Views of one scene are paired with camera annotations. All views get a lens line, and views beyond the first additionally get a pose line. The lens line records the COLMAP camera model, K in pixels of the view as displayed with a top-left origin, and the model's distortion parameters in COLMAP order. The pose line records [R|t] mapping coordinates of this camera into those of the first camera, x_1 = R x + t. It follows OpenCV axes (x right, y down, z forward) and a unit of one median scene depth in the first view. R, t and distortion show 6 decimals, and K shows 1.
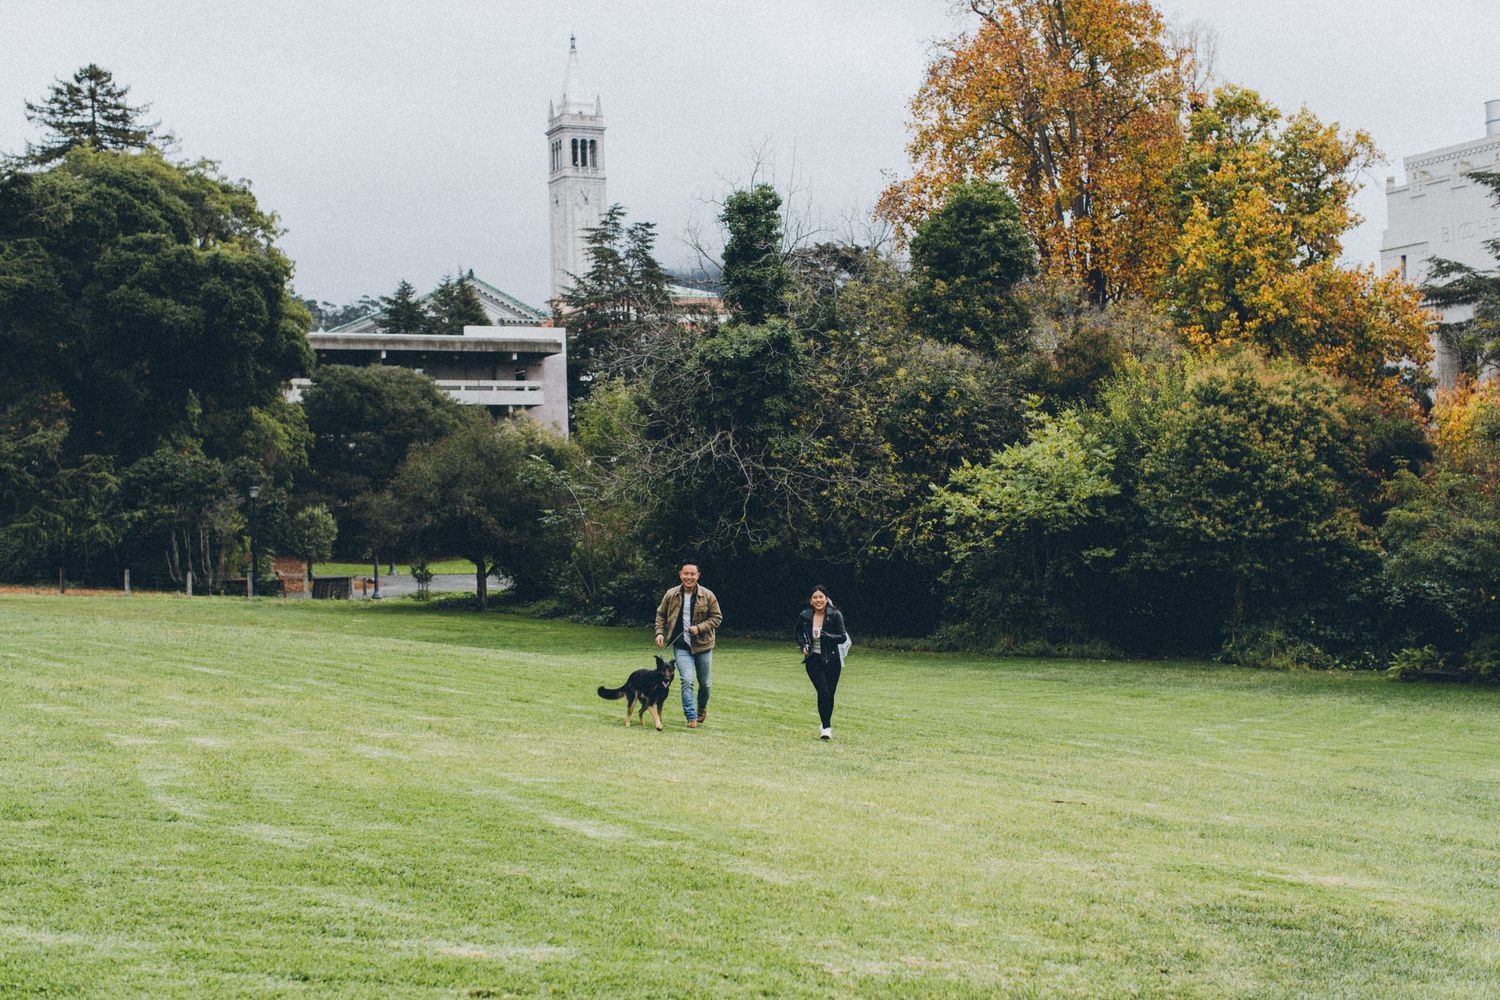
lens RADIAL K [[2161.8, 0, 796.5], [0, 2161.8, 511.8], [0, 0, 1]] dist [0.069515, 0.000000]
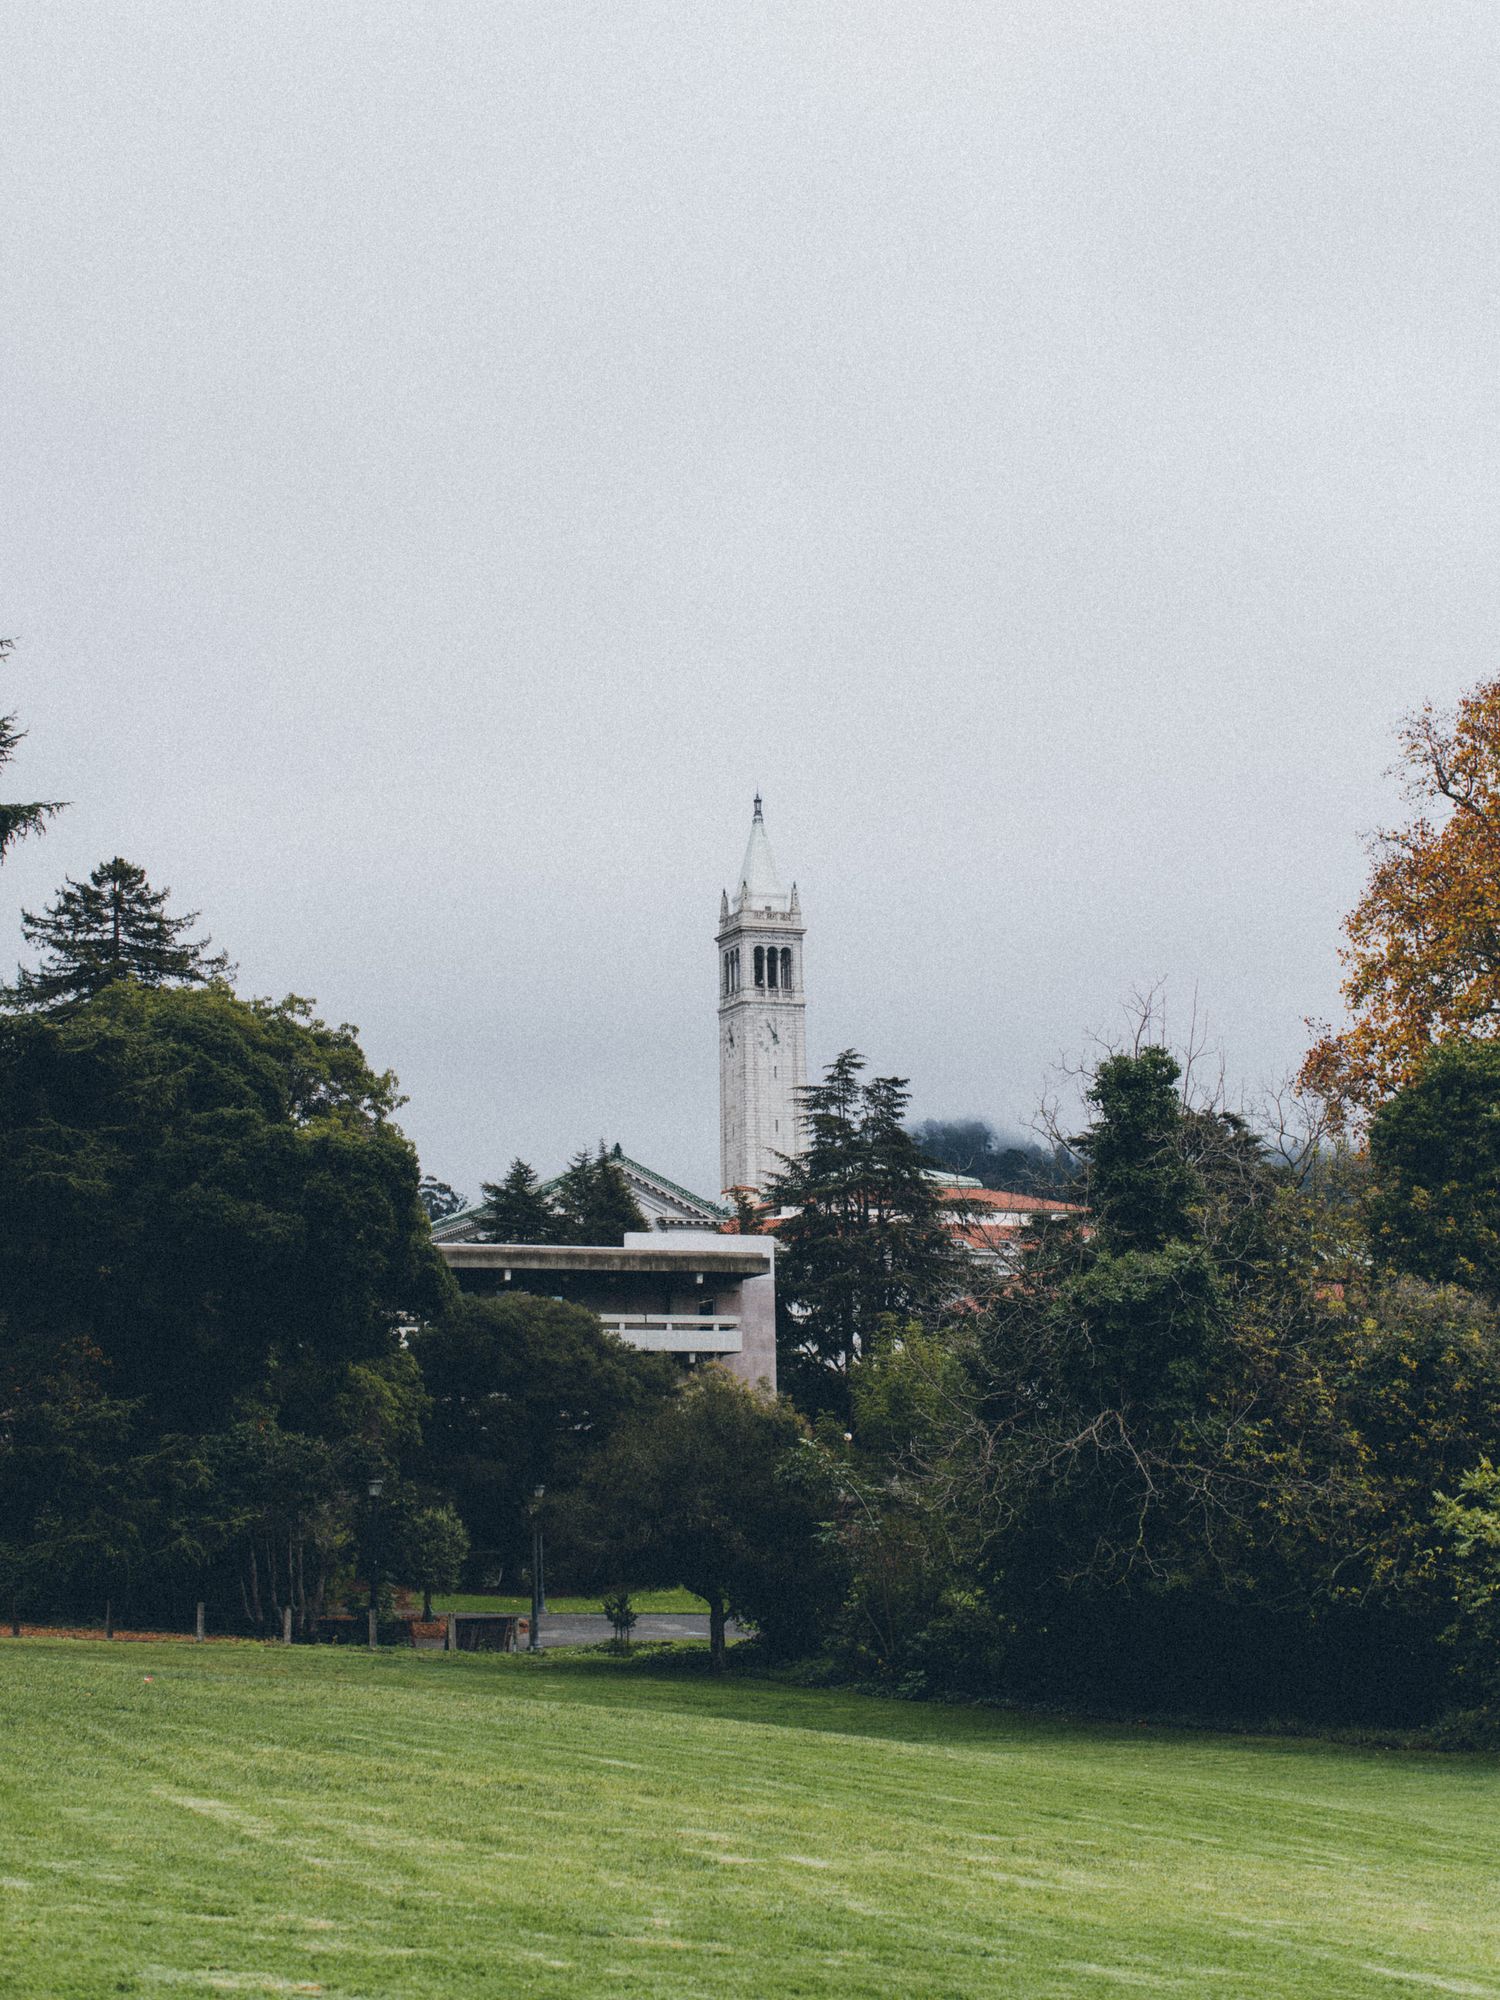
lens RADIAL K [[3475.4, 0, 687.7], [0, 3475.4, 940.3], [0, 0, 1]] dist [0.048133, 0.000000]
pose [[0.997307, -0.000349, -0.073333, -0.075261], [-0.011223, 0.987483, -0.157326, -0.008344], [0.072470, 0.157726, 0.984820, -0.095786]]
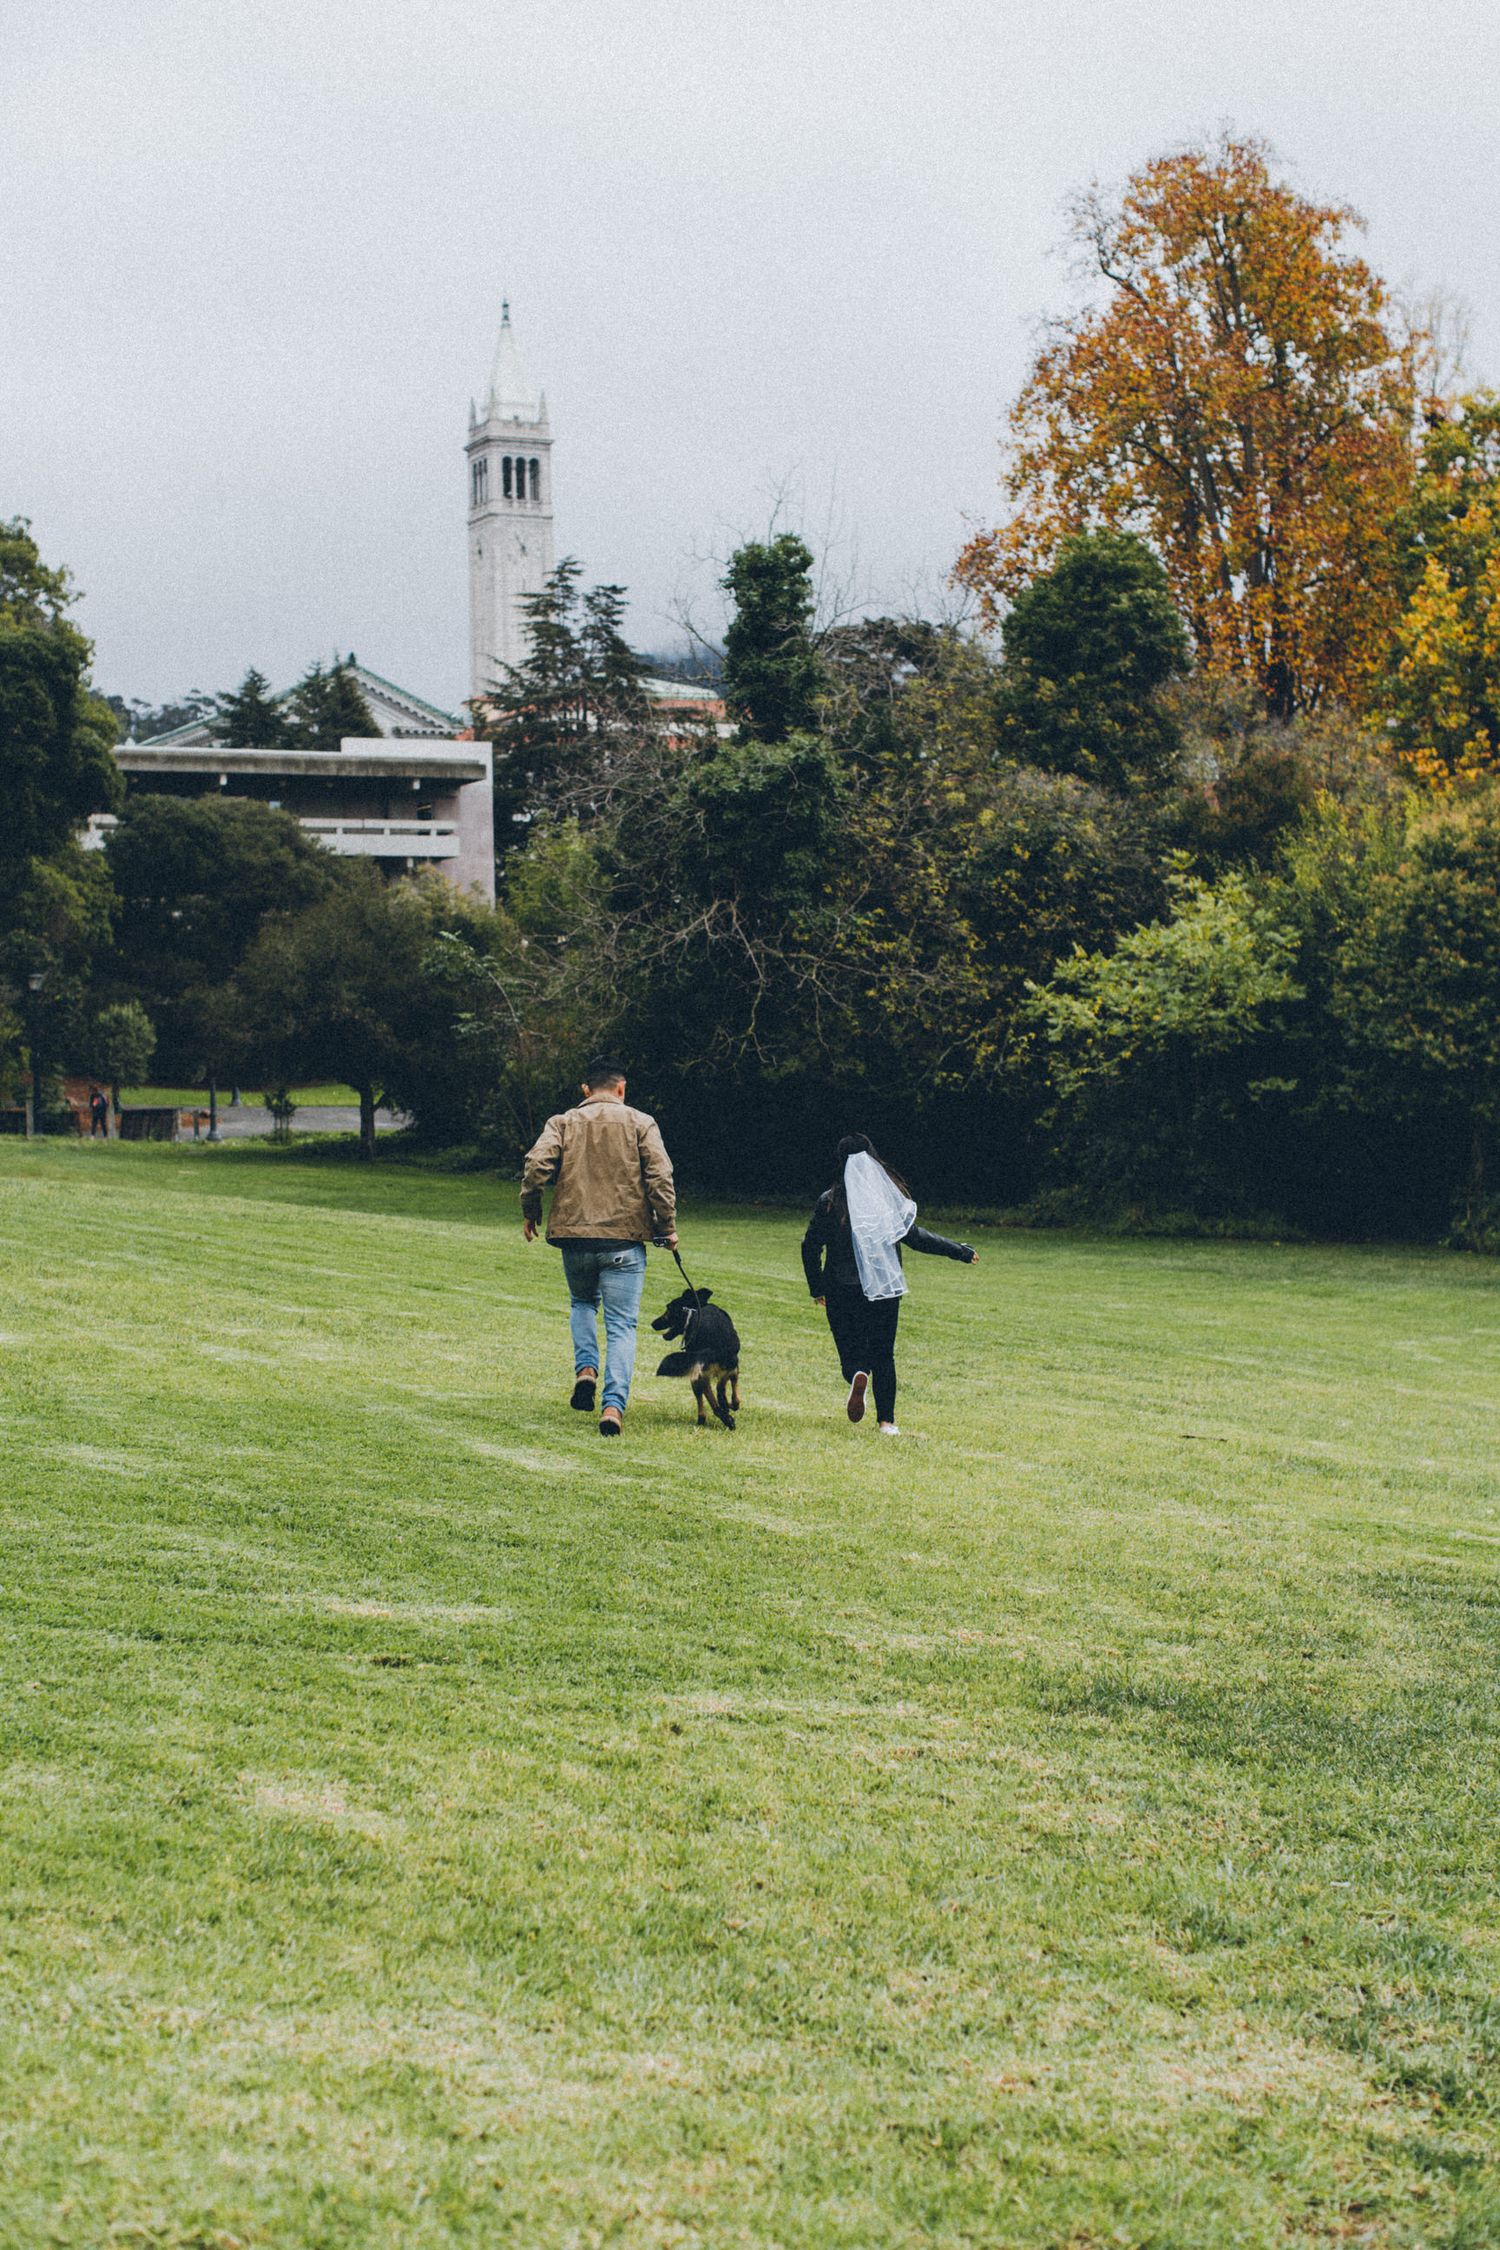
lens RADIAL K [[3242.7, 0, 770.9], [0, 3242.7, 1167.8], [0, 0, 1]] dist [0.069515, 0.000000]
pose [[0.999756, 0.011347, -0.018971, 0.001293], [-0.010456, 0.998866, 0.046437, -0.000662], [0.019477, -0.046227, 0.998741, -0.020641]]
